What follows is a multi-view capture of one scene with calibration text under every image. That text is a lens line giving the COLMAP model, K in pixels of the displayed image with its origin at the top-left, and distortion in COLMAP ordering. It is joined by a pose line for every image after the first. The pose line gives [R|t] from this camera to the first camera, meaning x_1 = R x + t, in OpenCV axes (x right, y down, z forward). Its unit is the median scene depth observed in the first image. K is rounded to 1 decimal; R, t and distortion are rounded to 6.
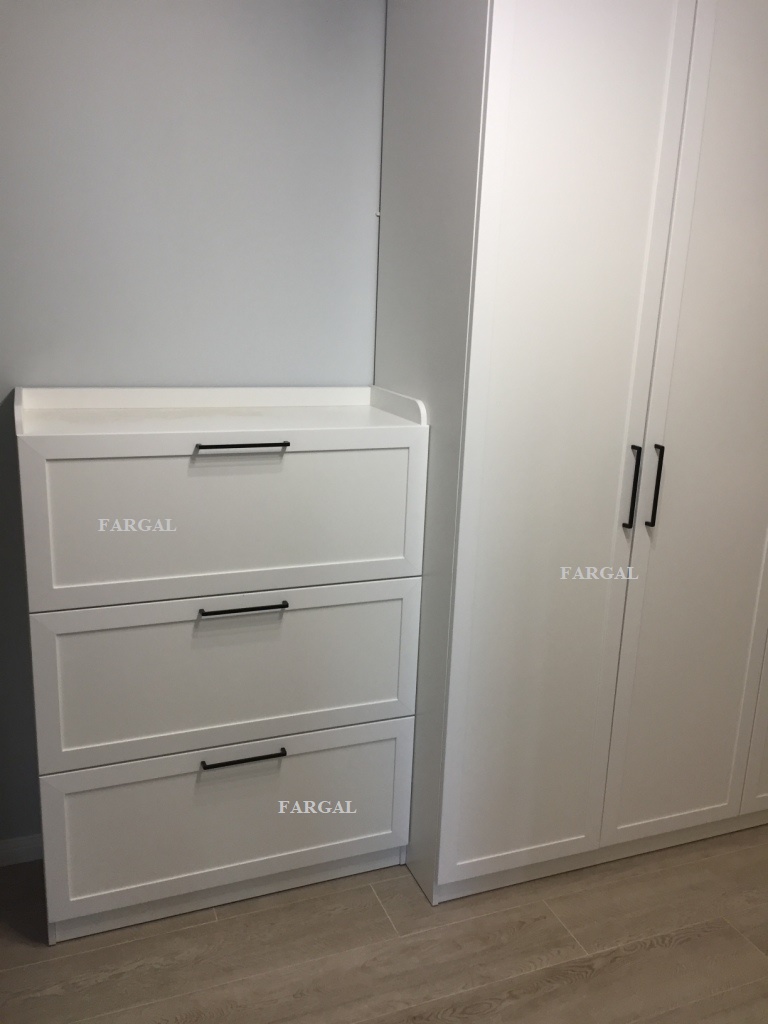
lens RADIAL K [[872.8, 0, 384.0], [0, 872.8, 512.0], [0, 0, 1]] dist [0.007220, 0.004083]
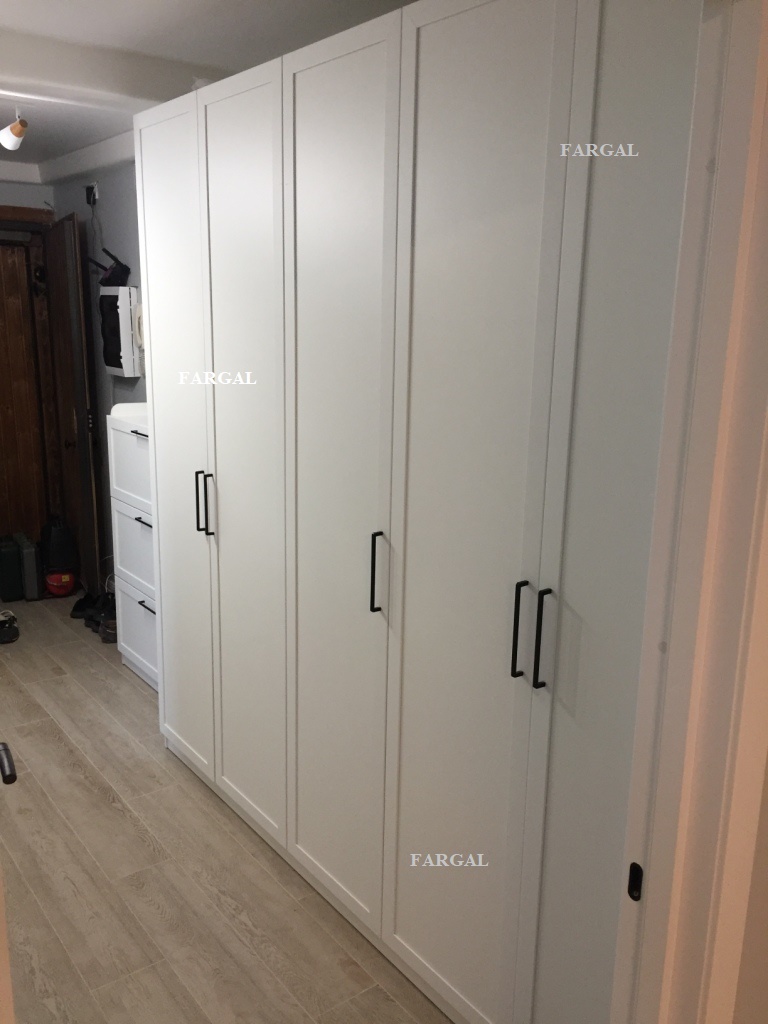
lens RADIAL K [[872.8, 0, 384.0], [0, 872.8, 512.0], [0, 0, 1]] dist [0.007220, 0.004083]
pose [[0.278065, 0.189006, -0.941784, 1.641833], [-0.245022, 0.961973, 0.120714, -0.242956], [0.928786, 0.197191, 0.313802, 0.848847]]
